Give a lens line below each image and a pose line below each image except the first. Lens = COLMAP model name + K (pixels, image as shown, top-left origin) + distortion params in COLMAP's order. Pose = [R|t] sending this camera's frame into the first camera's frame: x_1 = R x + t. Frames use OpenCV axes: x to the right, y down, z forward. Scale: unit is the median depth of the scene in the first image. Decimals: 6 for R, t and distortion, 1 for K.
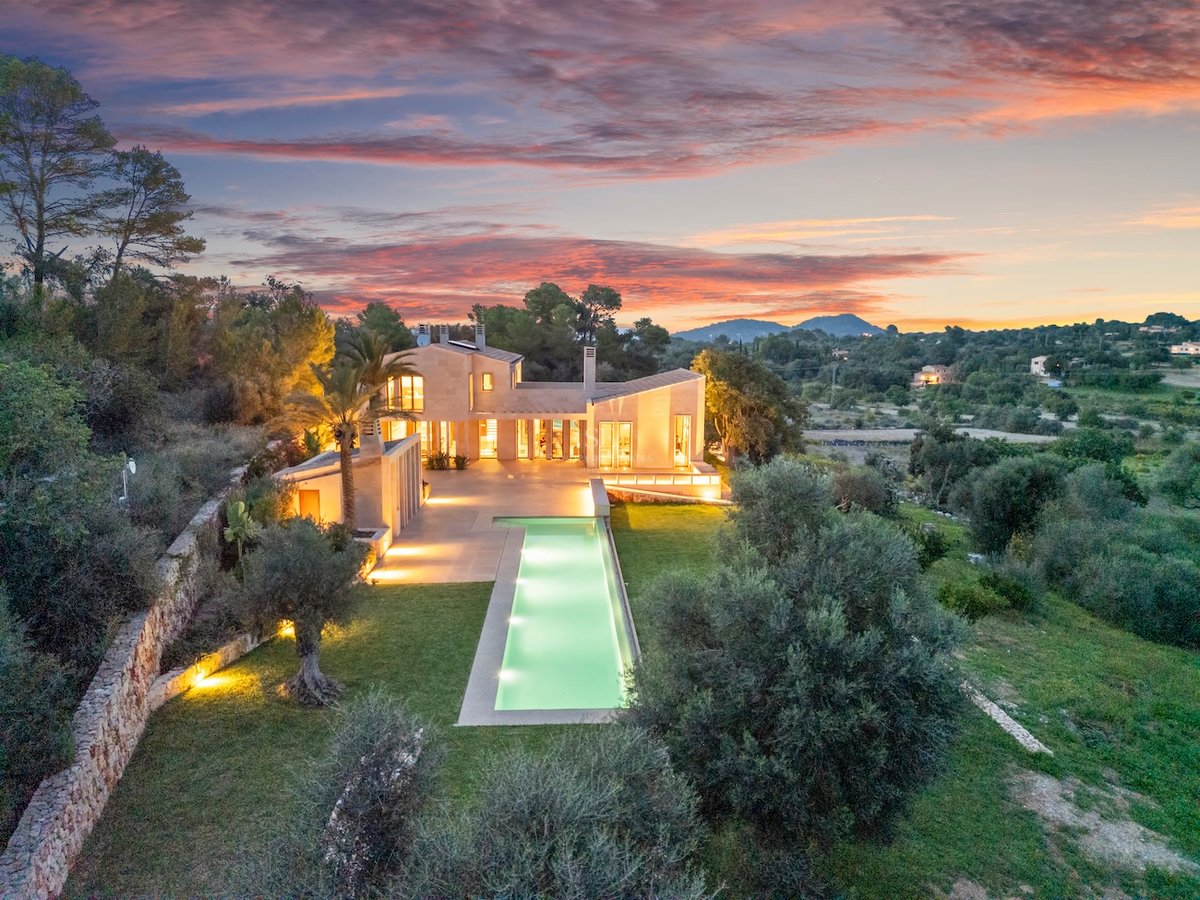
lens RADIAL K [[792.6, 0, 597.8], [0, 792.6, 441.5], [0, 0, 1]] dist [0.005855, -0.005111]
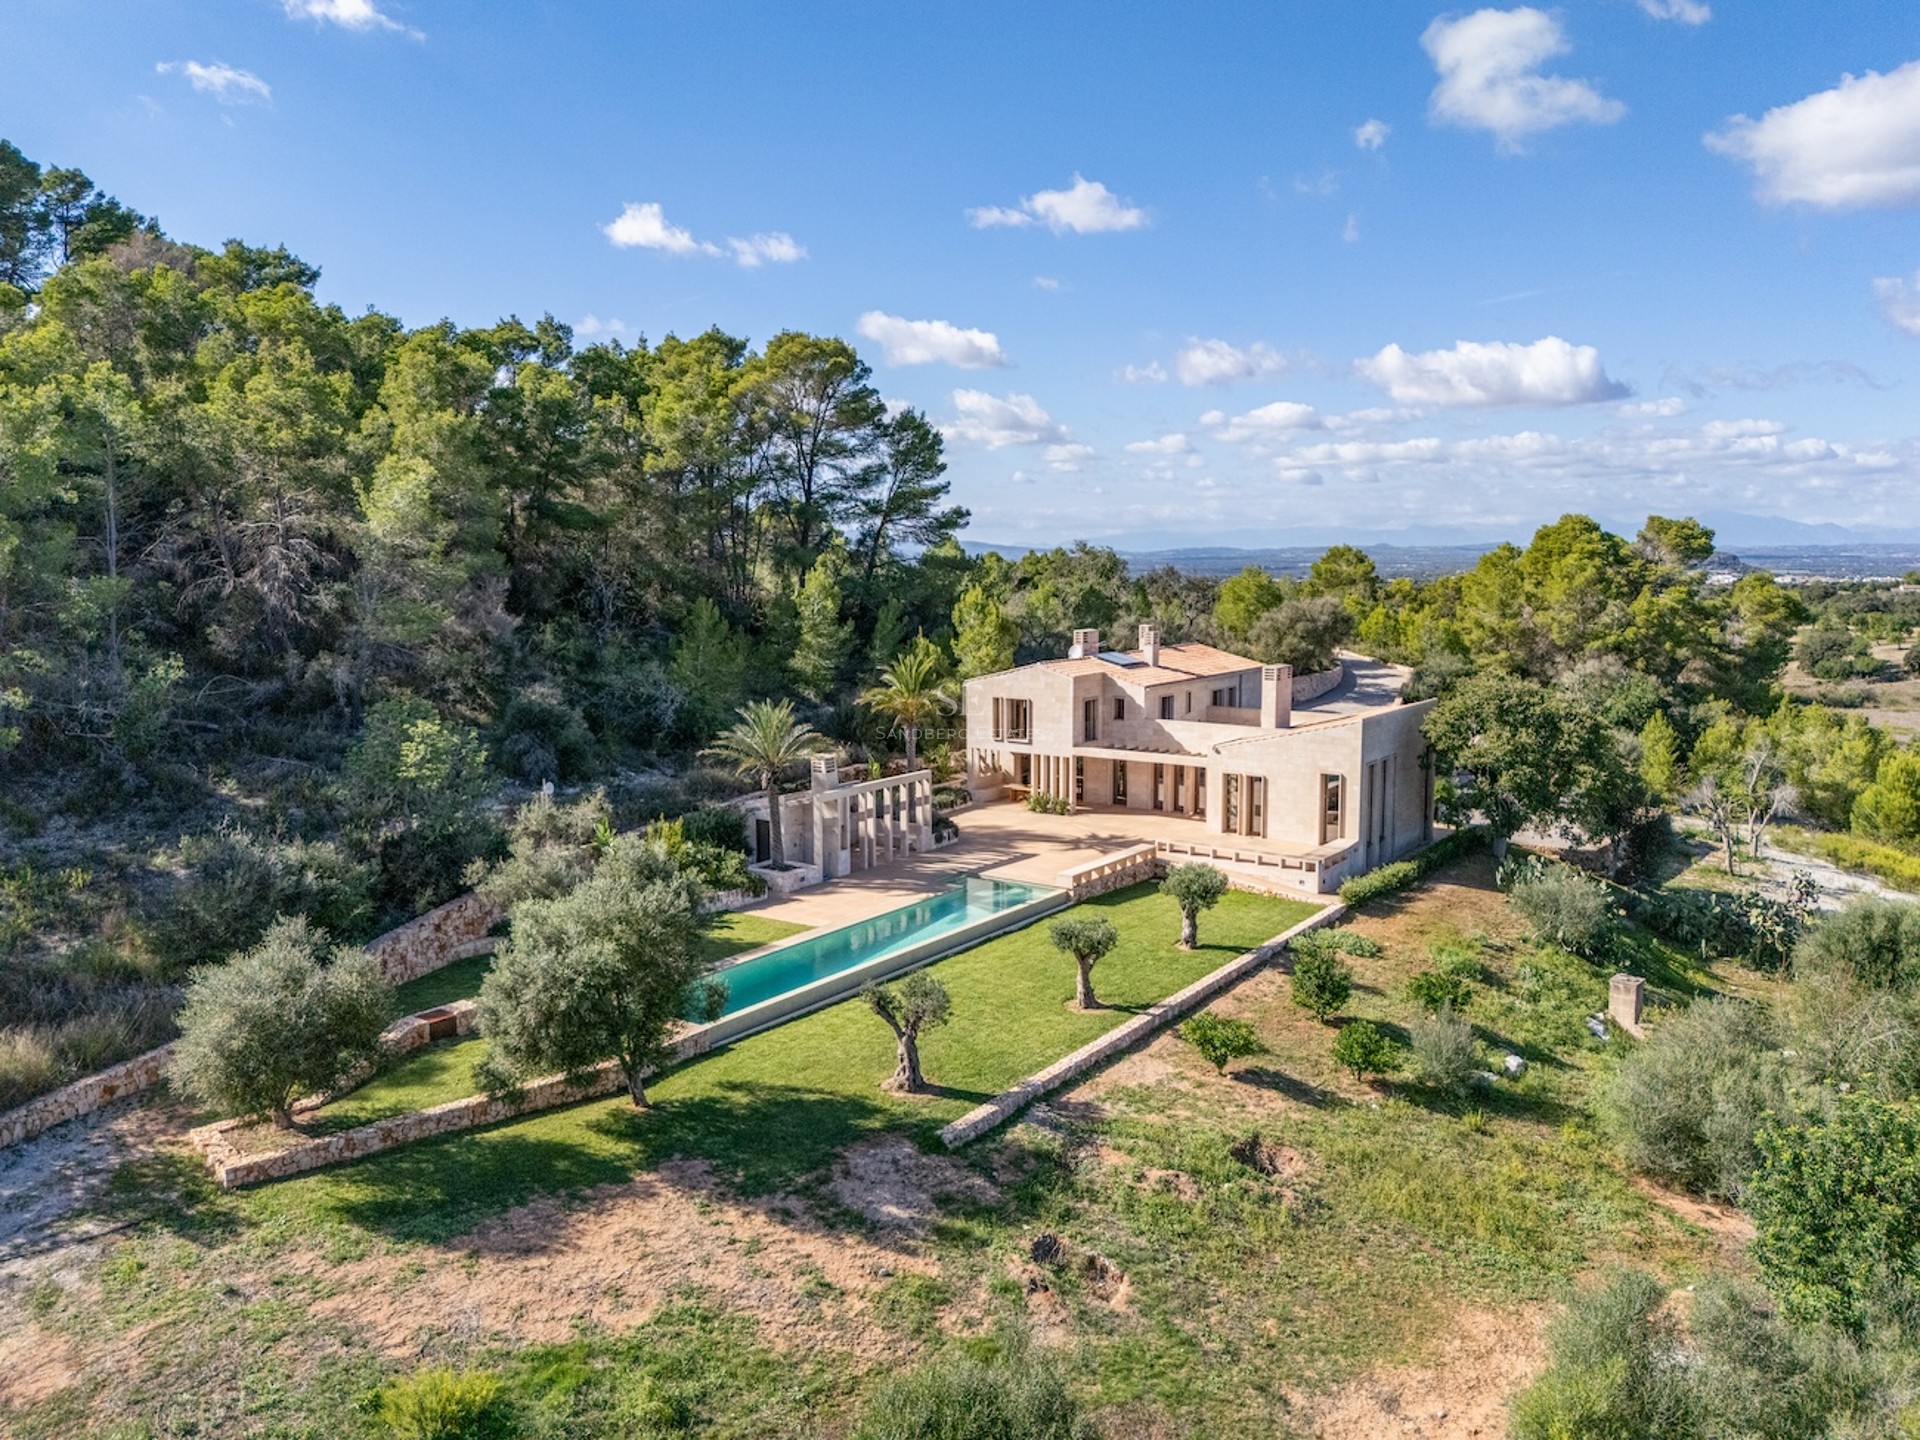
lens RADIAL K [[1386.7, 0, 952.3], [0, 1386.7, 712.6], [0, 0, 1]] dist [0.006332, -0.008366]
pose [[0.784408, 0.059905, -0.617346, 0.447745], [-0.068486, 0.997604, 0.009784, -0.059314], [0.616453, 0.034605, 0.786631, -0.169729]]
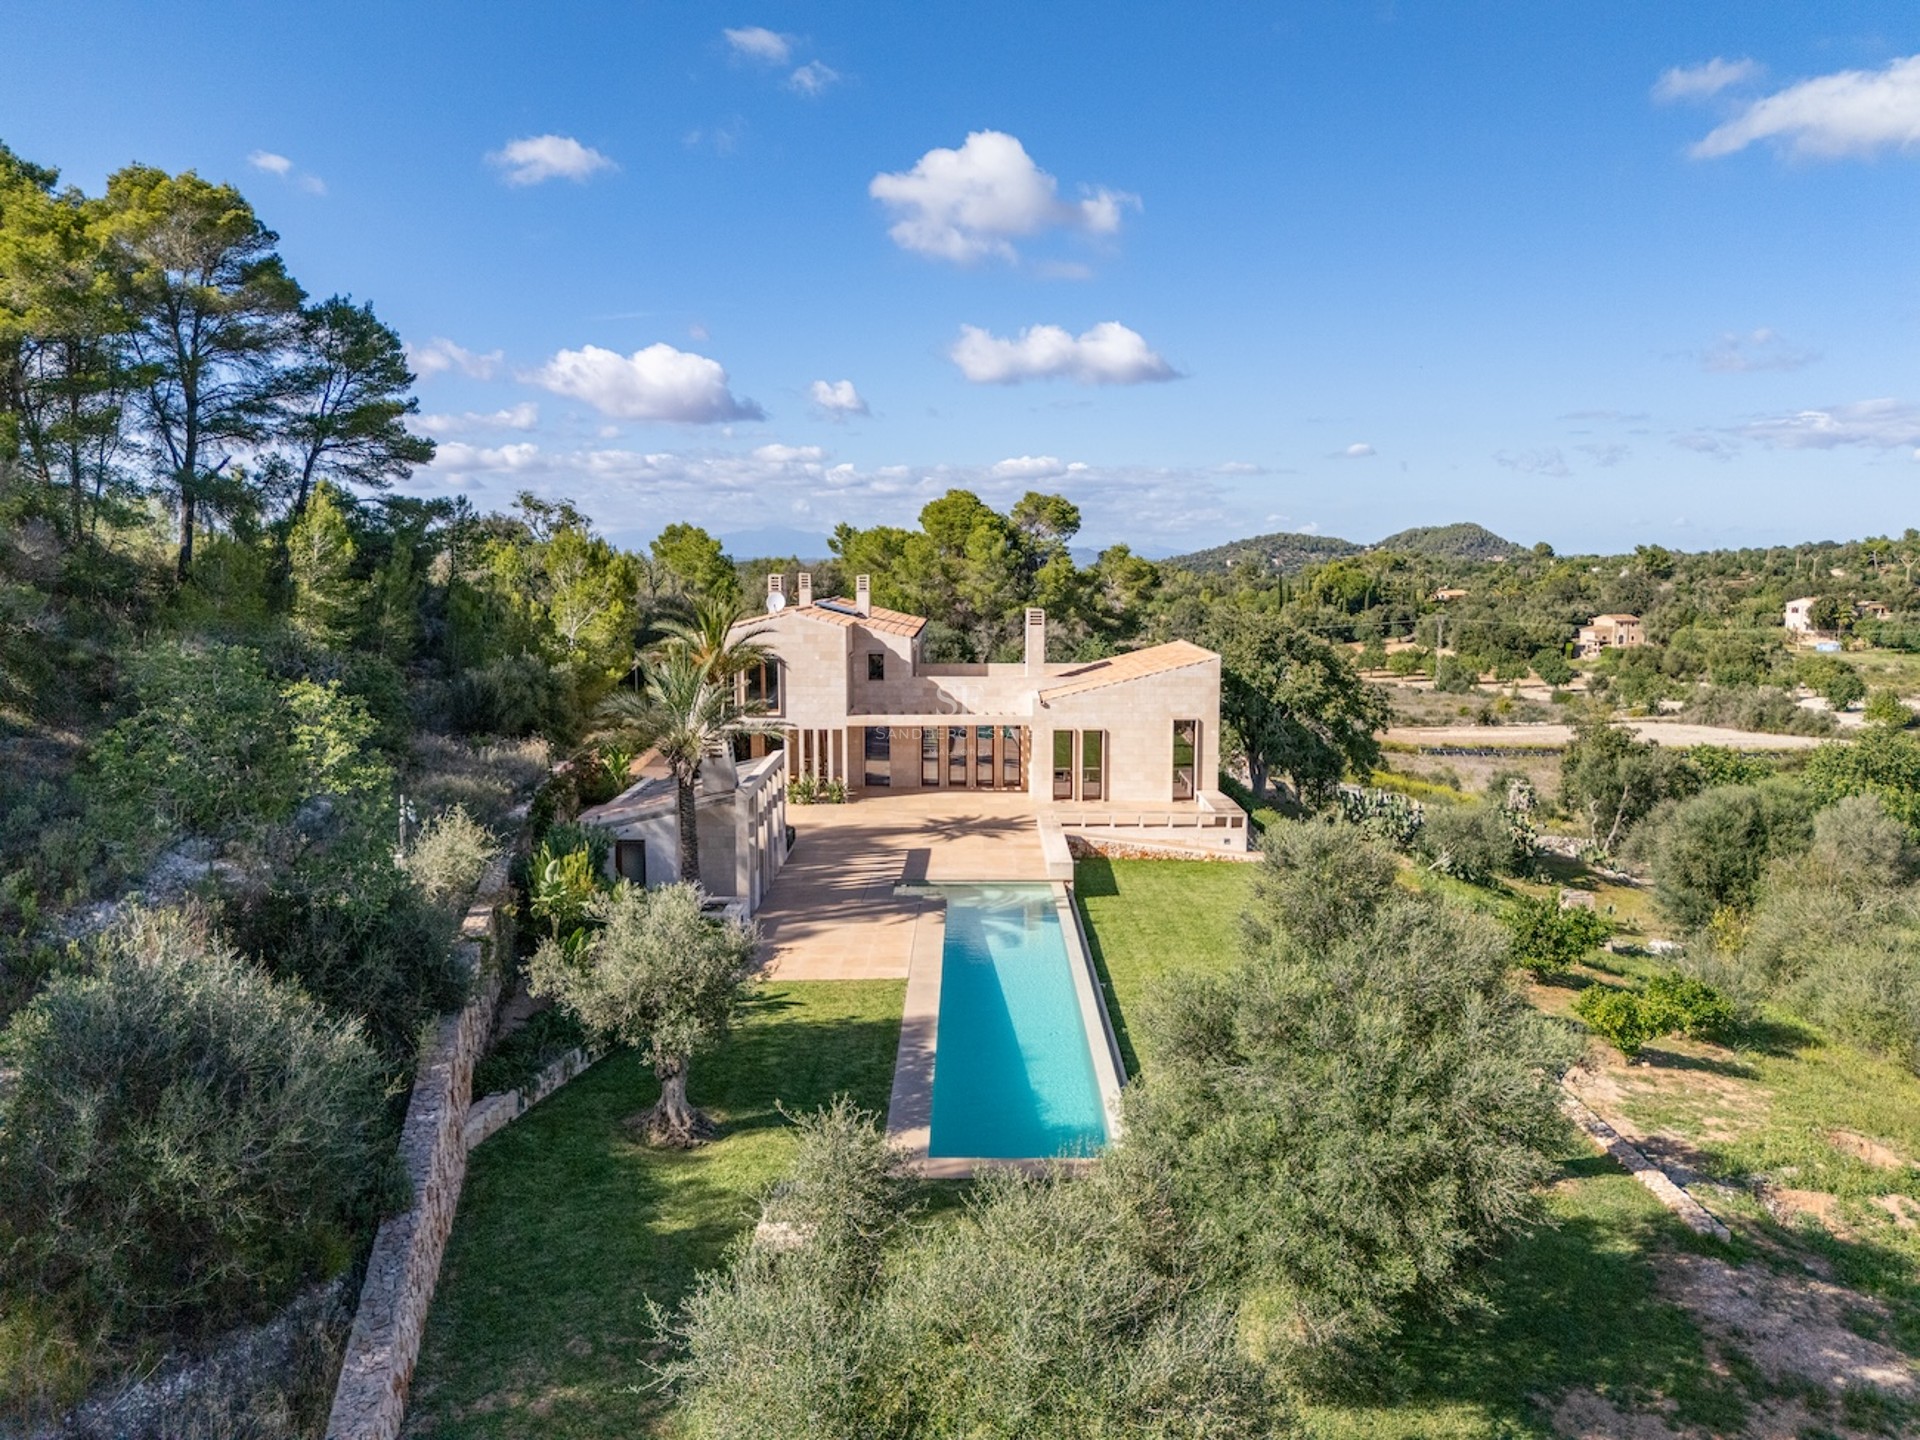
lens RADIAL K [[1386.7, 0, 965.8], [0, 1386.7, 714.0], [0, 0, 1]] dist [0.006332, -0.008366]
pose [[0.998949, -0.001264, -0.045825, -0.015167], [0.000492, 0.999858, -0.016848, -0.016018], [0.045840, 0.016808, 0.998807, -0.100599]]
